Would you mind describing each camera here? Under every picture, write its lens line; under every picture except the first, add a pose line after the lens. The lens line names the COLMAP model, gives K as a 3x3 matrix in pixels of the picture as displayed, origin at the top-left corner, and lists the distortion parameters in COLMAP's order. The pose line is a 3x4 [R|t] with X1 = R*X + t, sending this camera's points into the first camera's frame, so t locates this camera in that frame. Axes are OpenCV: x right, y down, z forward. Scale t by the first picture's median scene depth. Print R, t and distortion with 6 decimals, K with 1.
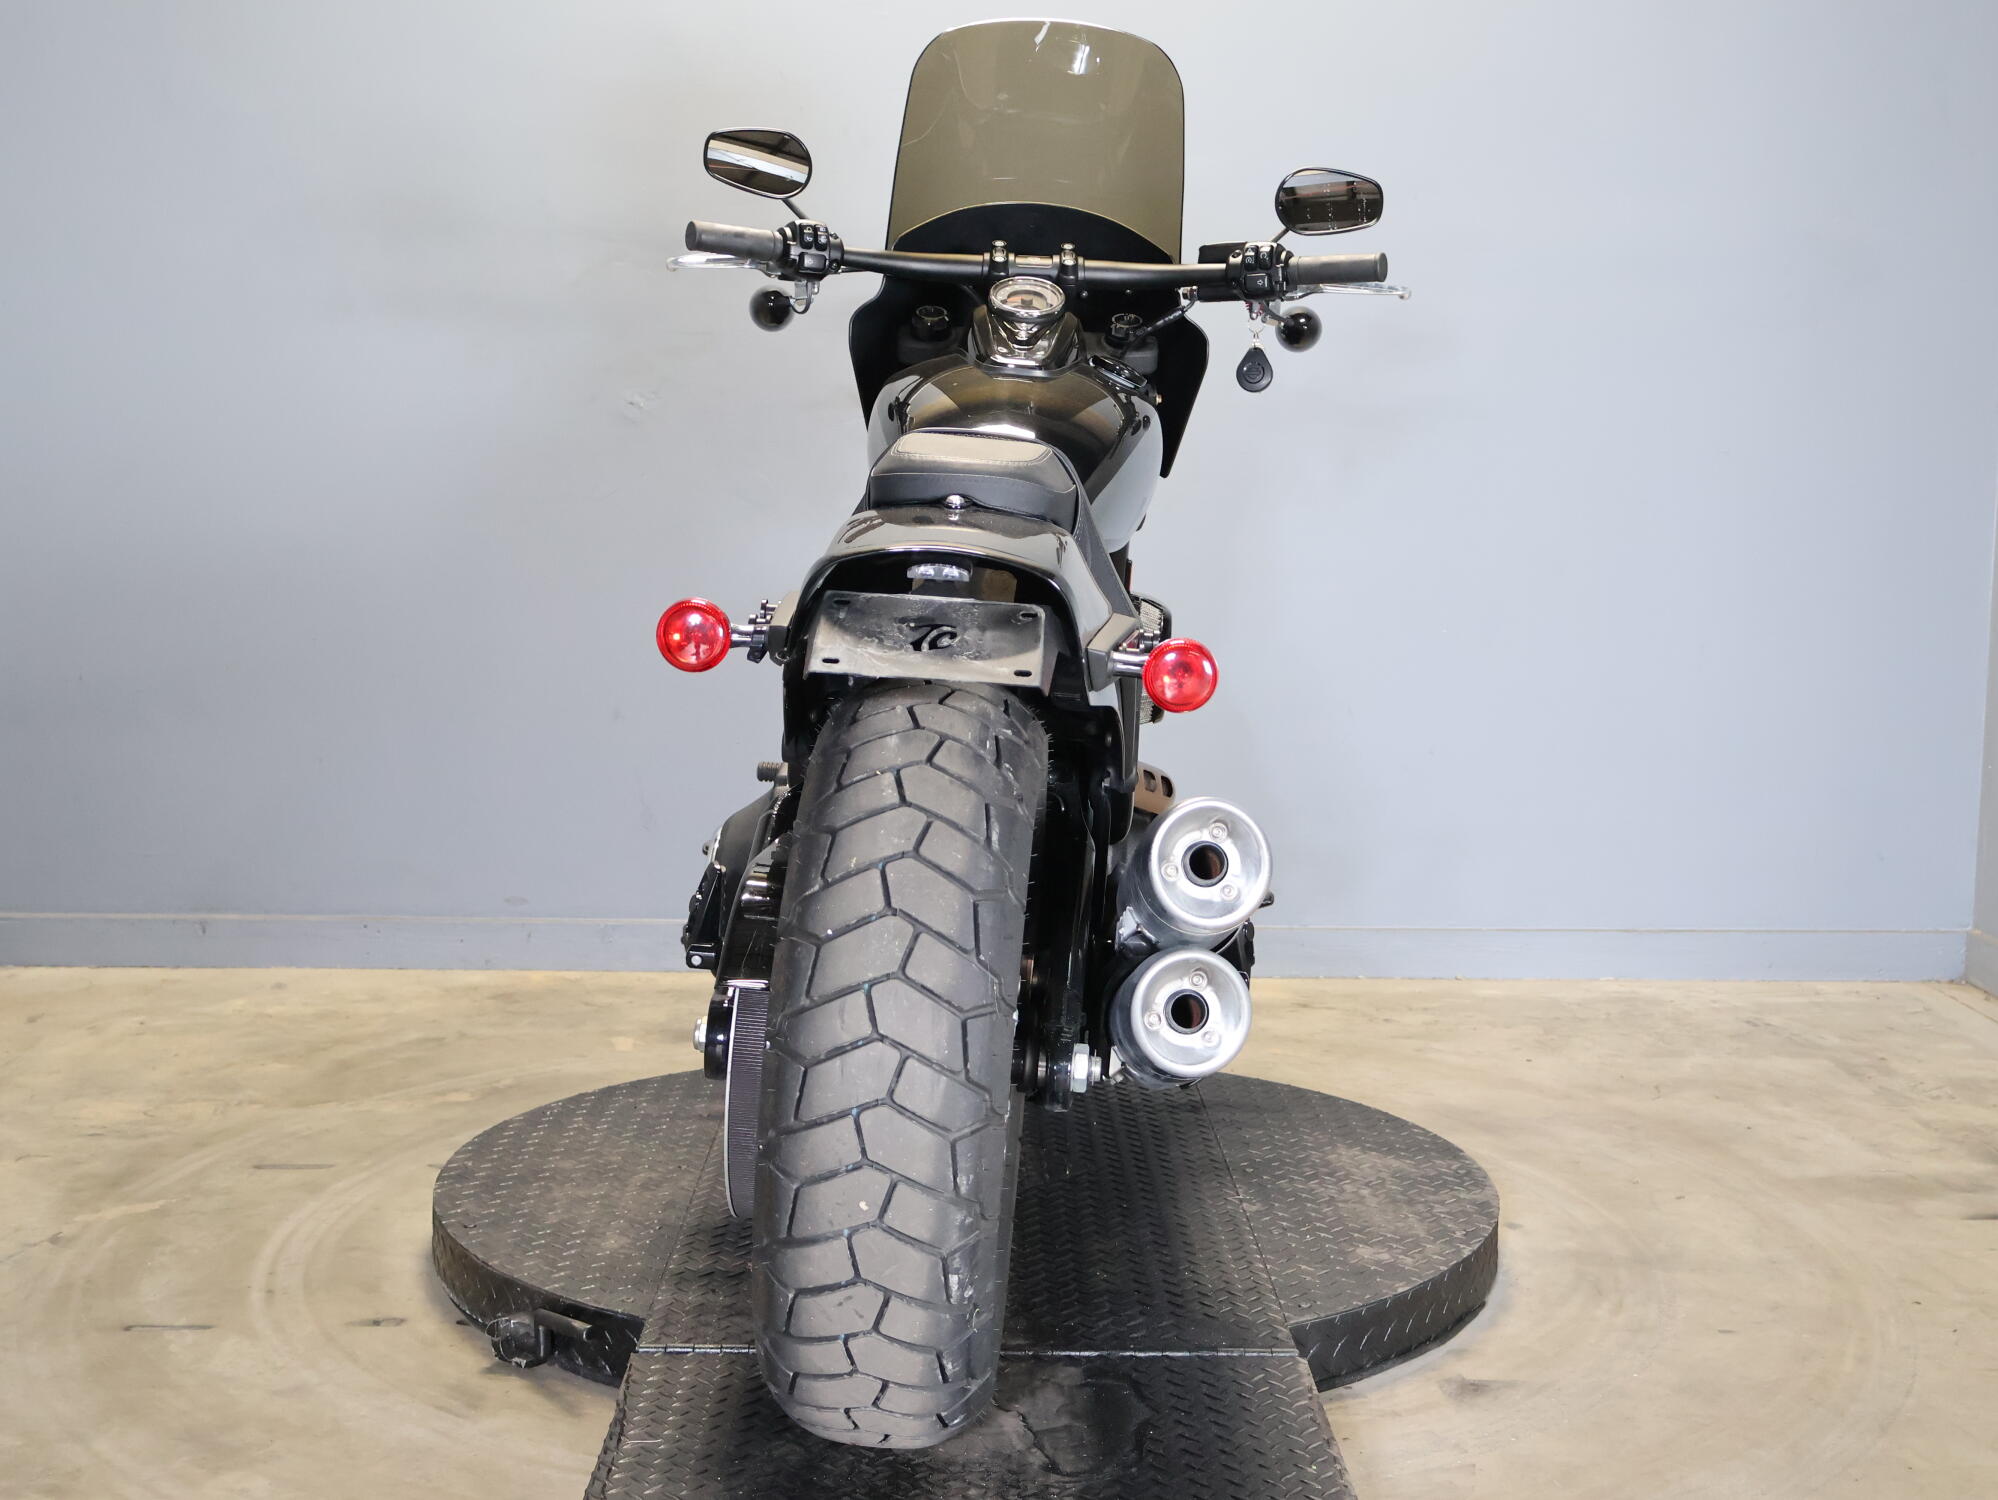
lens RADIAL K [[2377.9, 0, 999.0], [0, 2377.9, 750.0], [0, 0, 1]] dist [-0.000789, 0.004377]
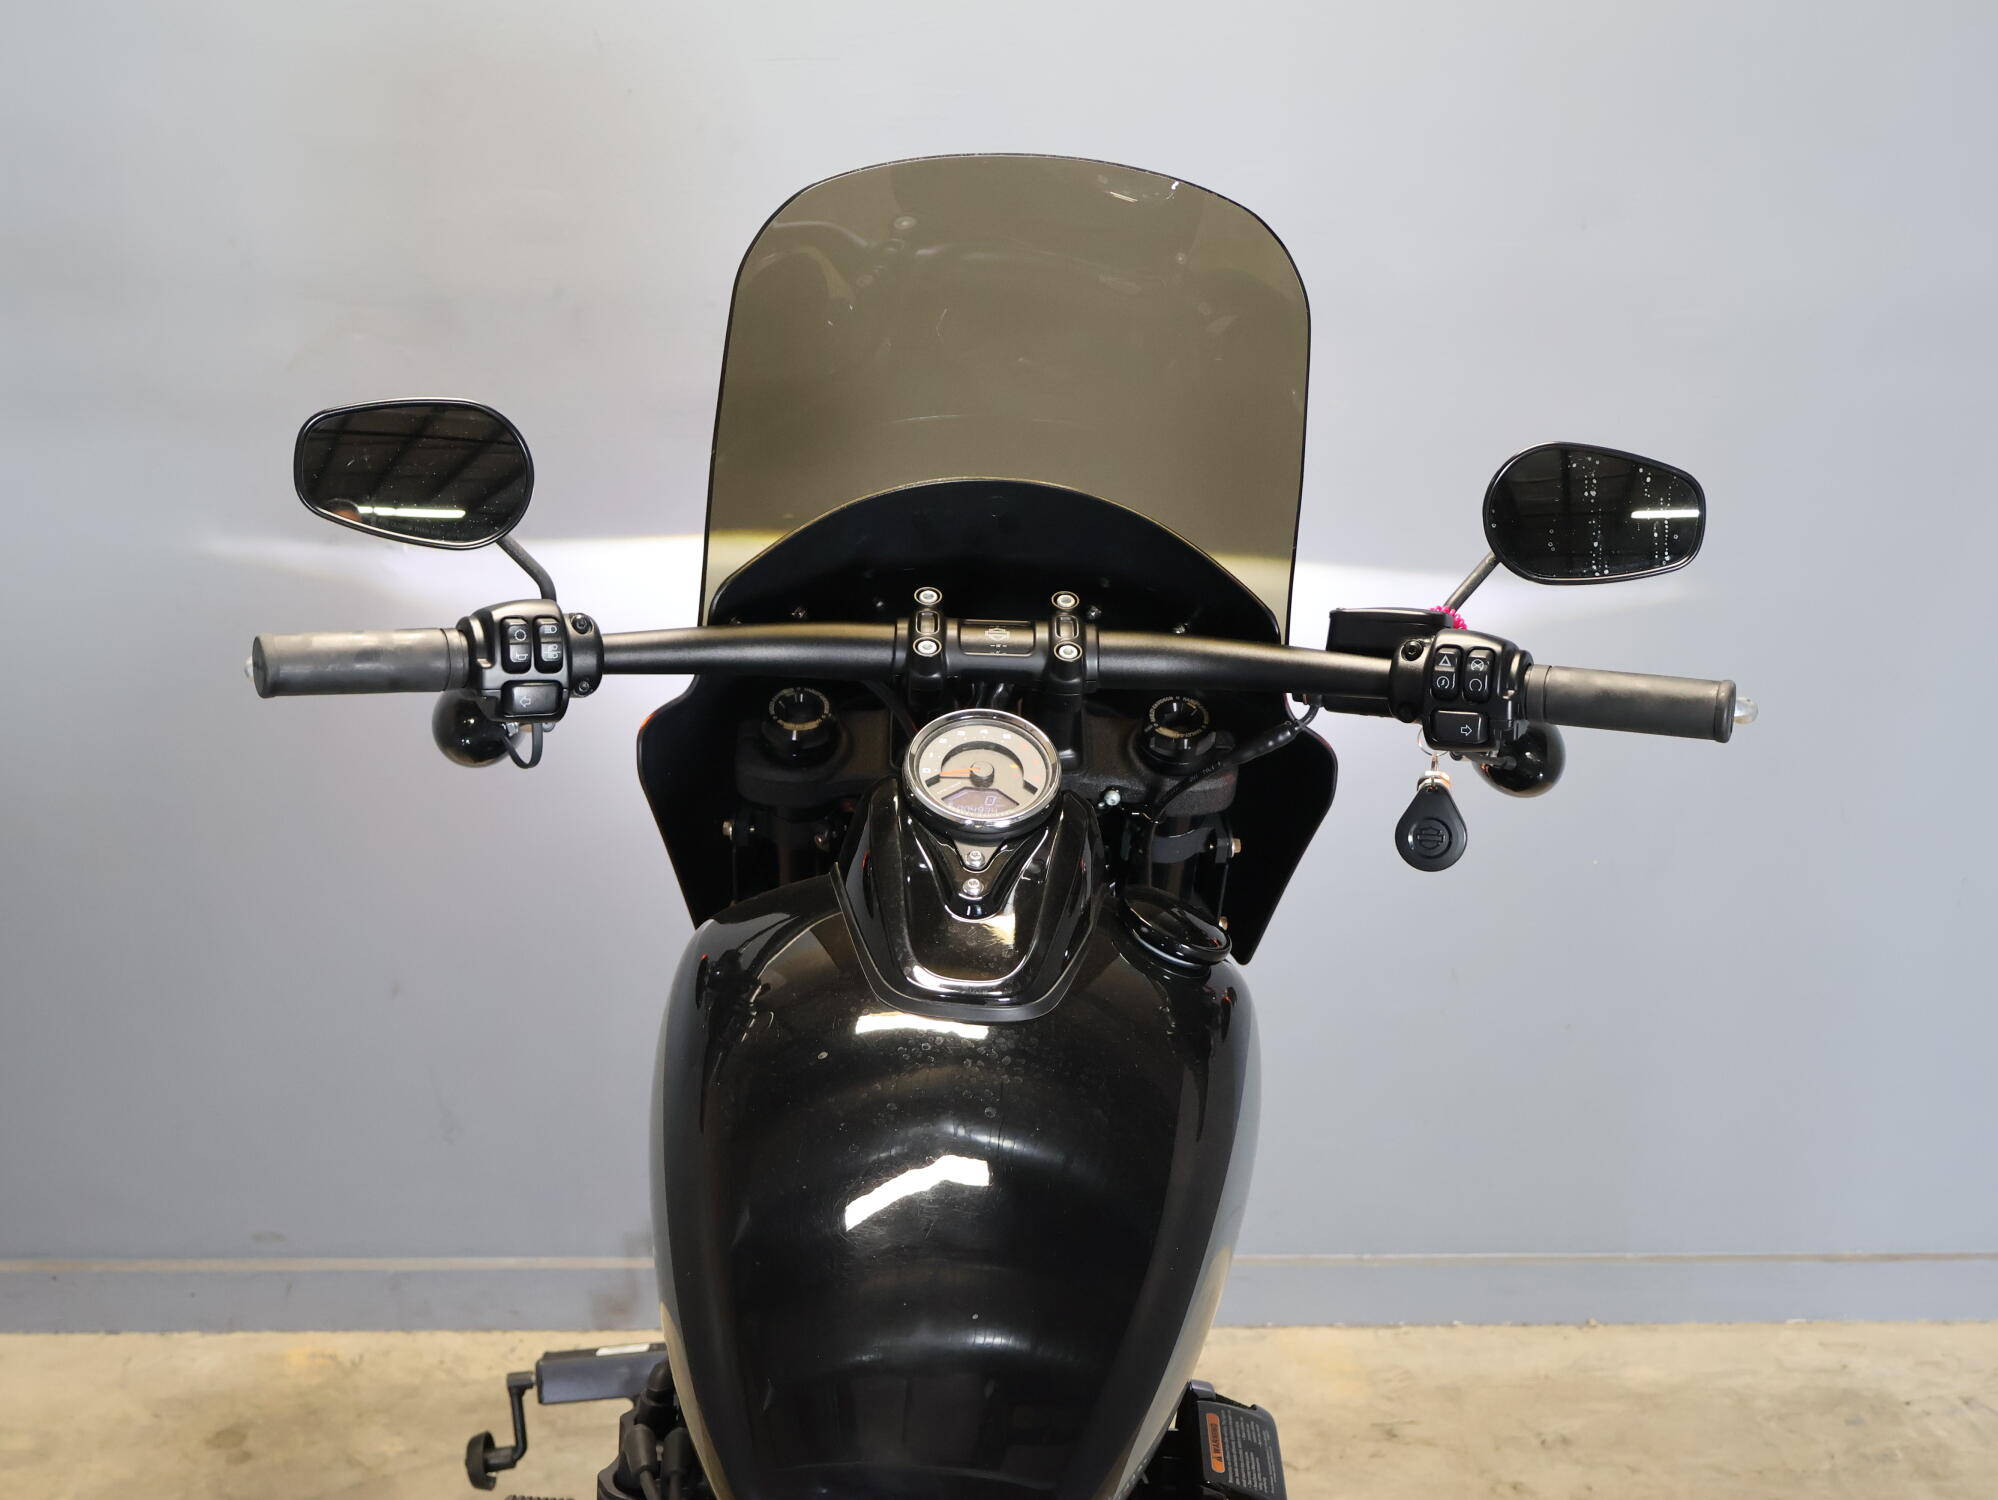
lens RADIAL K [[2161.7, 0, 999.0], [0, 2161.7, 750.0], [0, 0, 1]] dist [0.001220, 0.001261]
pose [[0.999869, -0.008411, 0.013827, 0.008741], [0.006265, 0.988892, 0.148506, -0.252218], [-0.014922, -0.148400, 0.988815, 0.555772]]
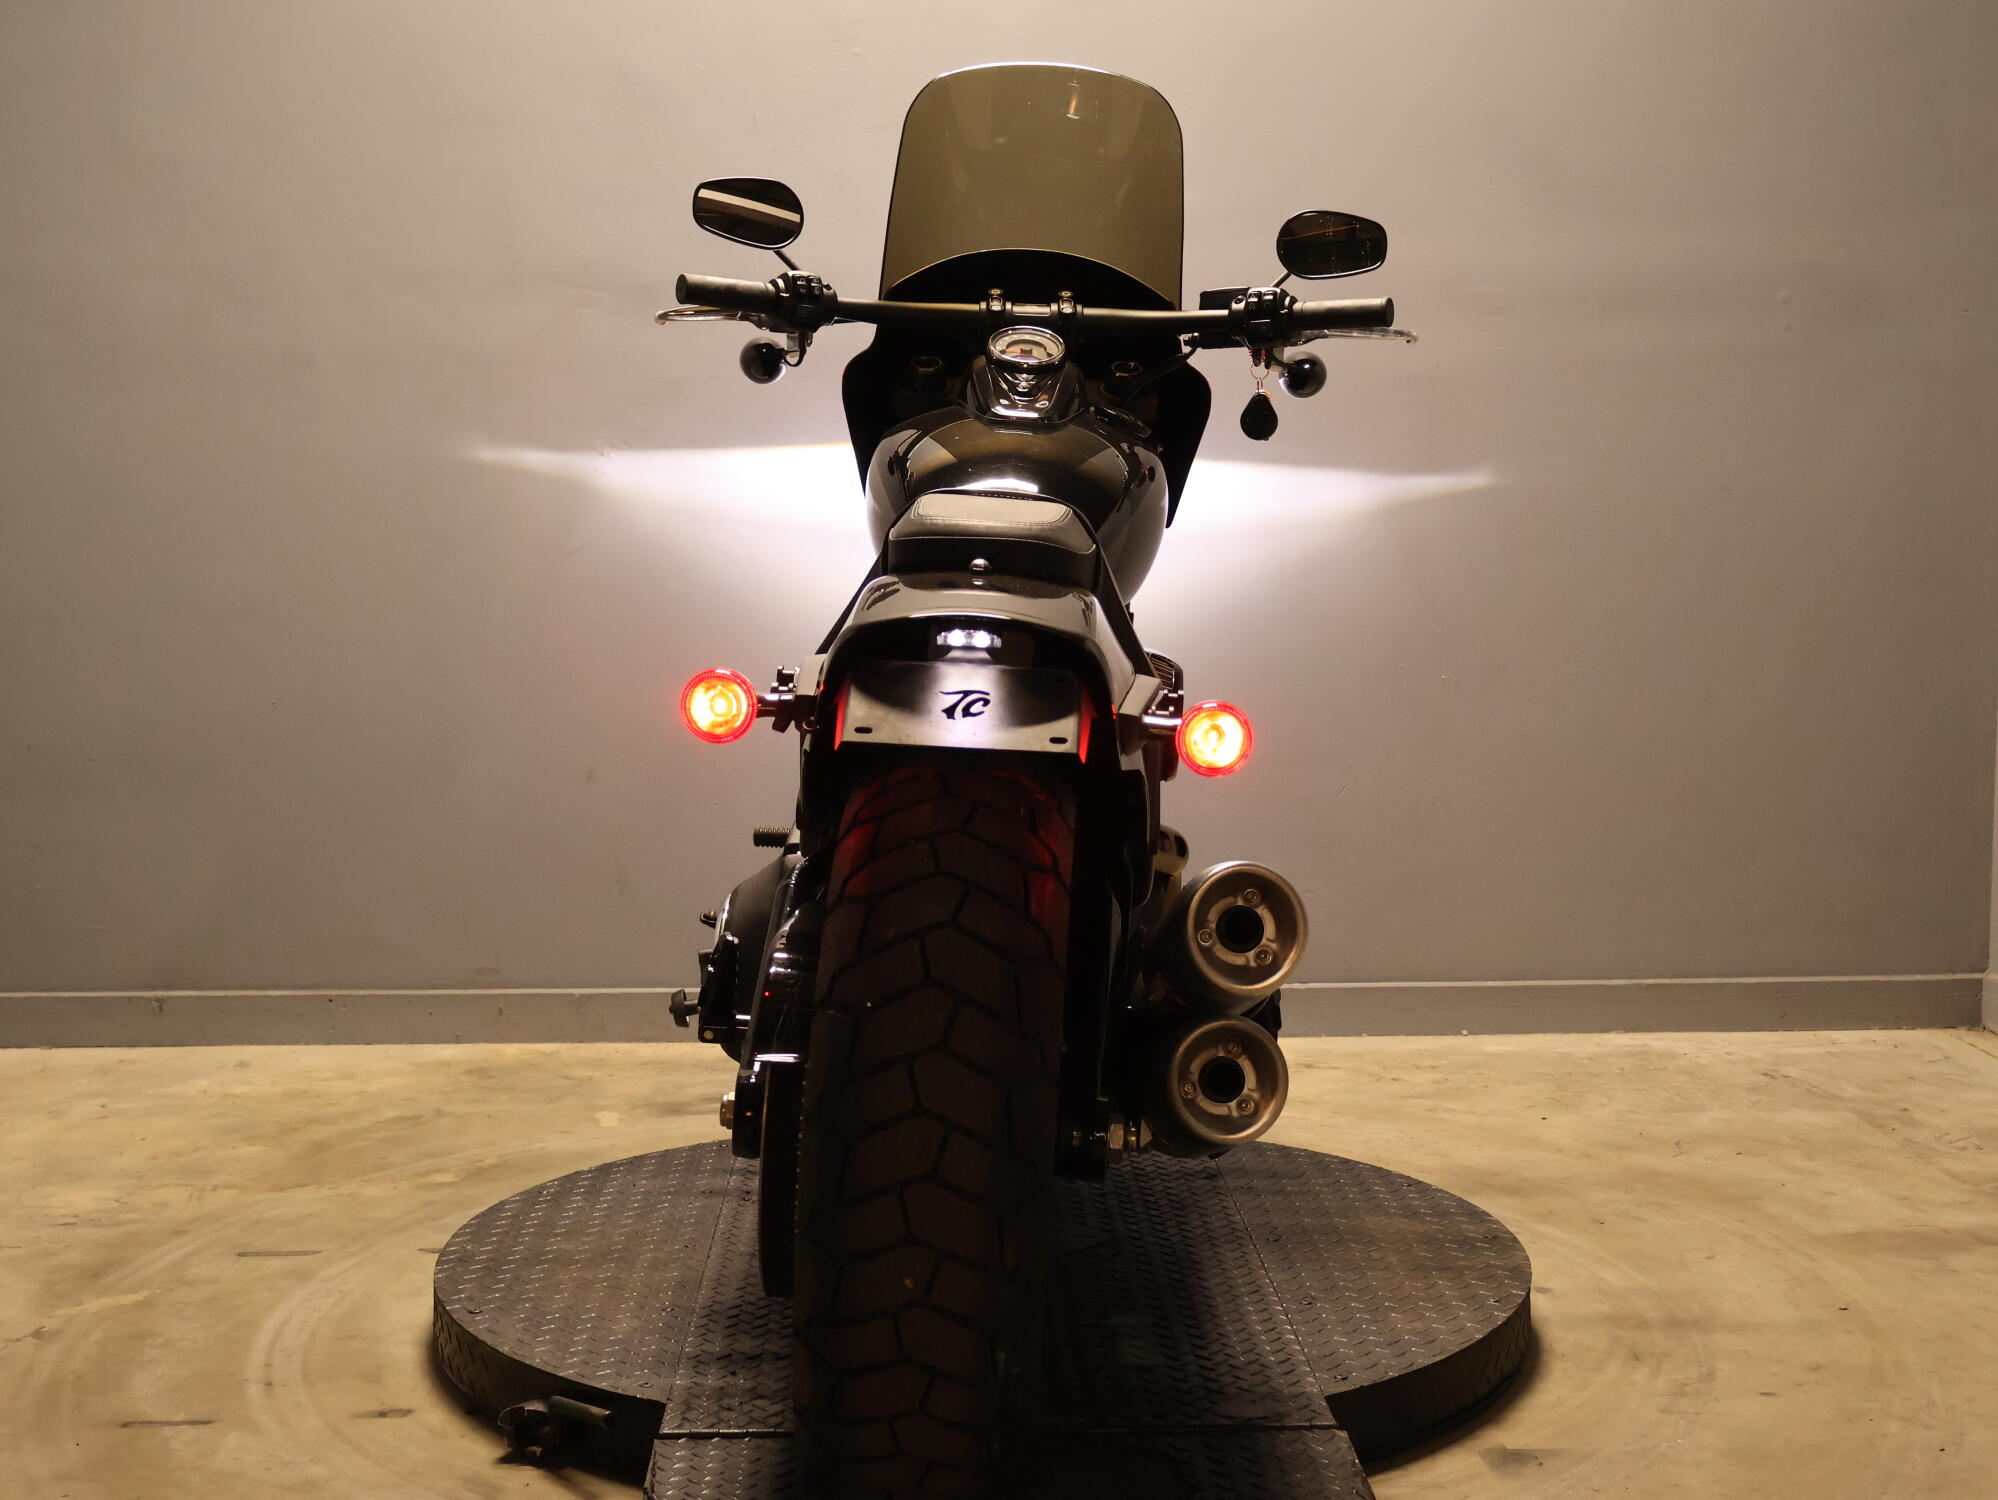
lens RADIAL K [[2499.2, 0, 999.0], [0, 2499.2, 750.0], [0, 0, 1]] dist [-0.012799, 0.040586]
pose [[0.999689, -0.015895, 0.019202, -0.021376], [0.016255, 0.999692, -0.018766, -0.005481], [-0.018898, 0.019072, 0.999639, -0.023089]]
